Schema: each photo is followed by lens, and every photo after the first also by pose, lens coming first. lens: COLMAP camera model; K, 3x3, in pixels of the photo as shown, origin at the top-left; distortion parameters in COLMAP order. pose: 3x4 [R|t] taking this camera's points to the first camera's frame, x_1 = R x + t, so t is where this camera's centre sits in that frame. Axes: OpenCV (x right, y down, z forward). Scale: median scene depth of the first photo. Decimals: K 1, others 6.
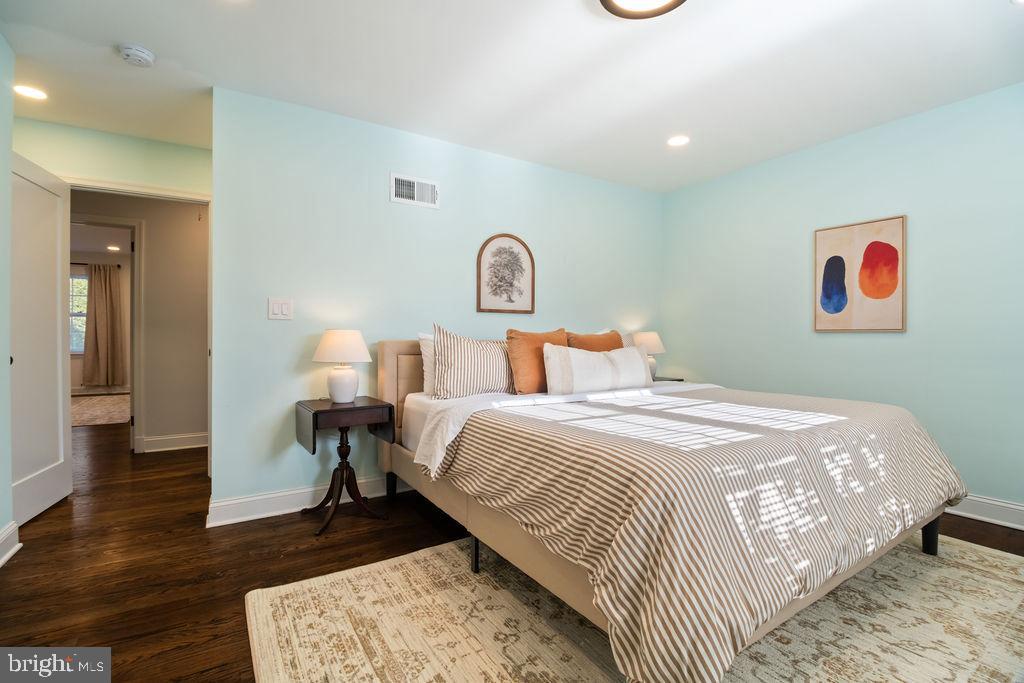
lens RADIAL K [[466.0, 0, 515.0], [0, 466.0, 340.9], [0, 0, 1]] dist [-0.021522, -0.002006]
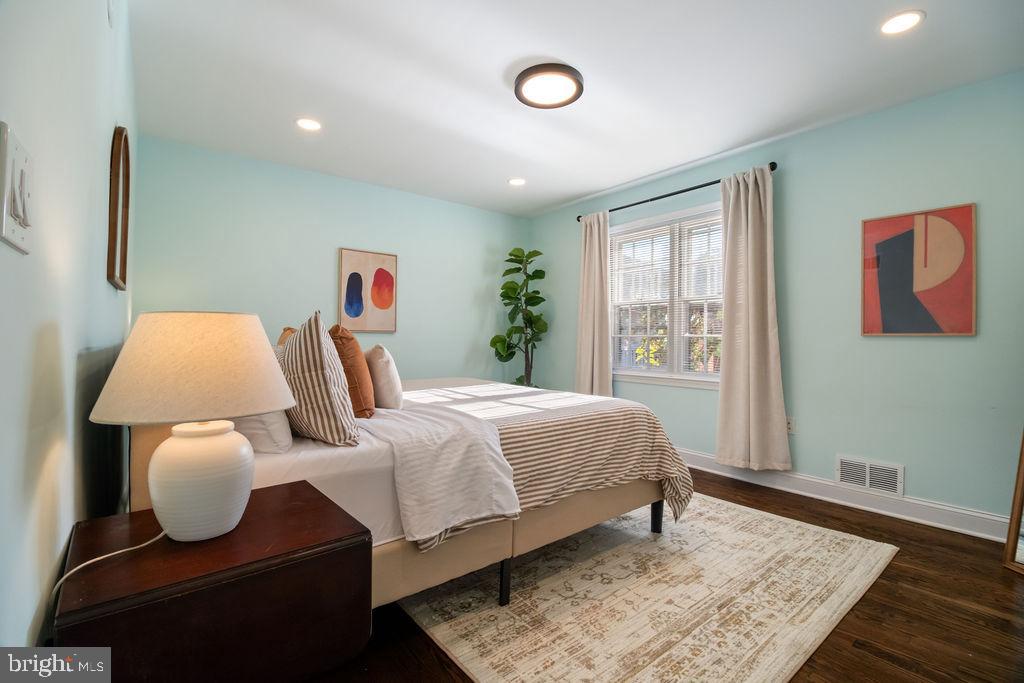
lens RADIAL K [[466.0, 0, 514.5], [0, 466.0, 339.2], [0, 0, 1]] dist [-0.021522, -0.002006]
pose [[-0.115391, -0.005455, 0.993305, -0.707658], [0.000004, 0.999985, 0.005492, -0.007796], [-0.993320, 0.000637, -0.115389, 0.798076]]
